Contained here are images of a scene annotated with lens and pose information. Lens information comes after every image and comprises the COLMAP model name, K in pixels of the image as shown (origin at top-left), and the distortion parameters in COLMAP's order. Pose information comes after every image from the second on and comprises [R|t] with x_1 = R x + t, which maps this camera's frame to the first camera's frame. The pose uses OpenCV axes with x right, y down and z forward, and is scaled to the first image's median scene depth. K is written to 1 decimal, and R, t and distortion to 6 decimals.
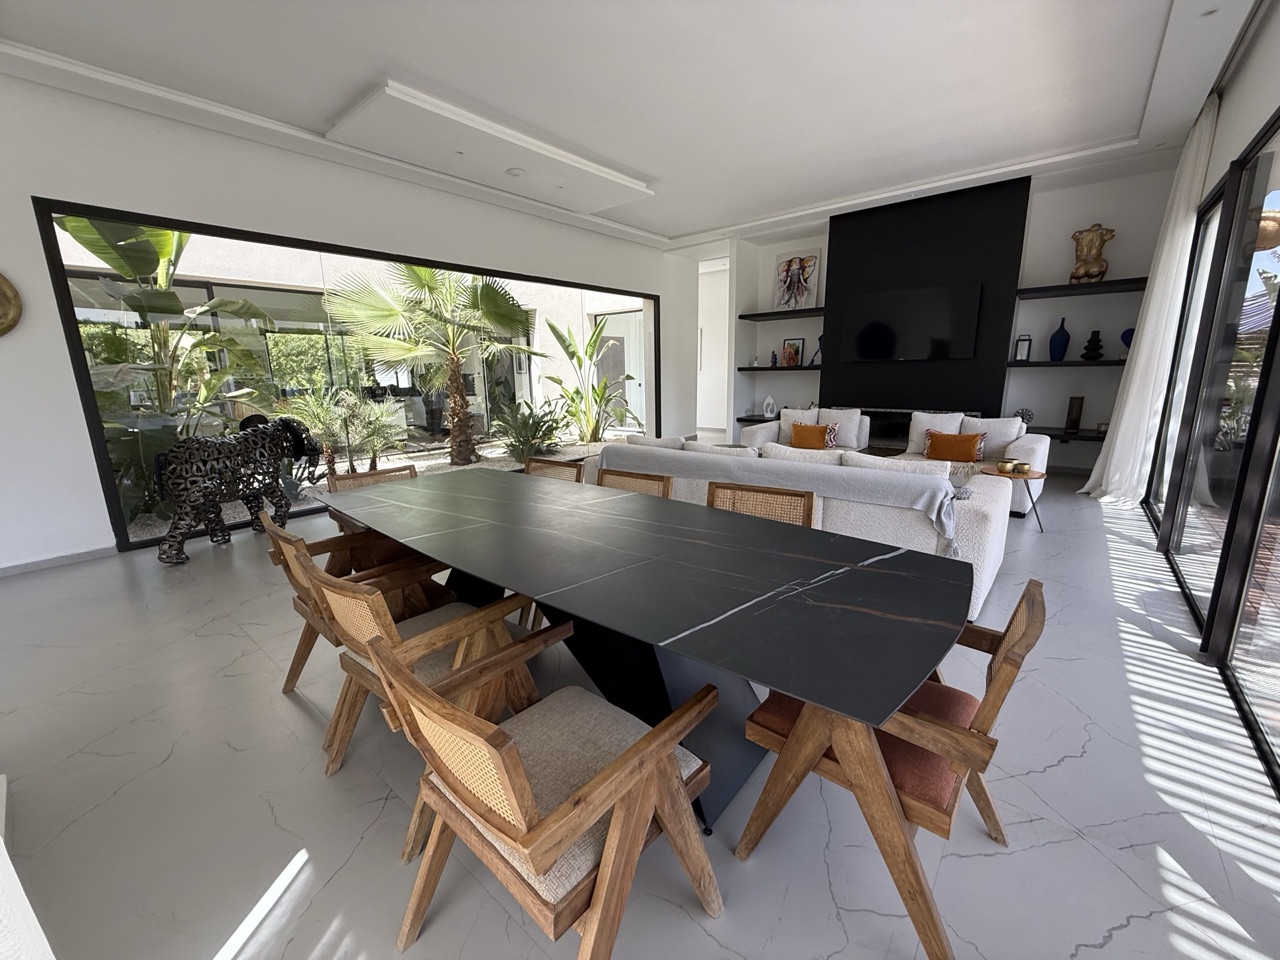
lens RADIAL K [[508.0, 0, 636.9], [0, 508.0, 472.8], [0, 0, 1]] dist [-0.000083, 0.000280]
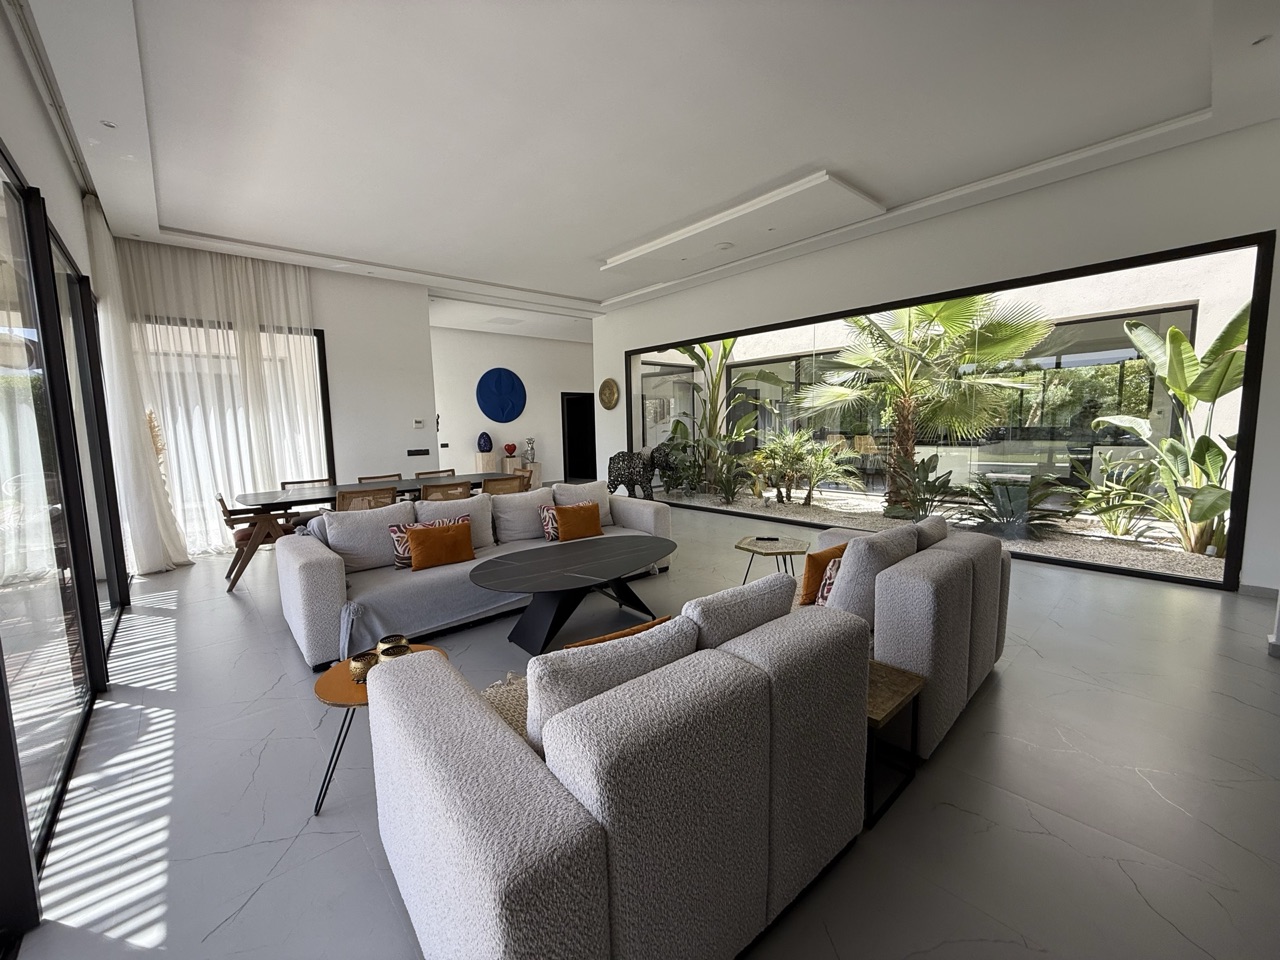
lens RADIAL K [[508.0, 0, 639.1], [0, 508.0, 476.7], [0, 0, 1]] dist [-0.000083, 0.000280]
pose [[-0.140646, 0.128939, -0.981628, 1.556585], [-0.177634, 0.972108, 0.153139, -0.392901], [0.973994, 0.195909, -0.113819, 1.711918]]
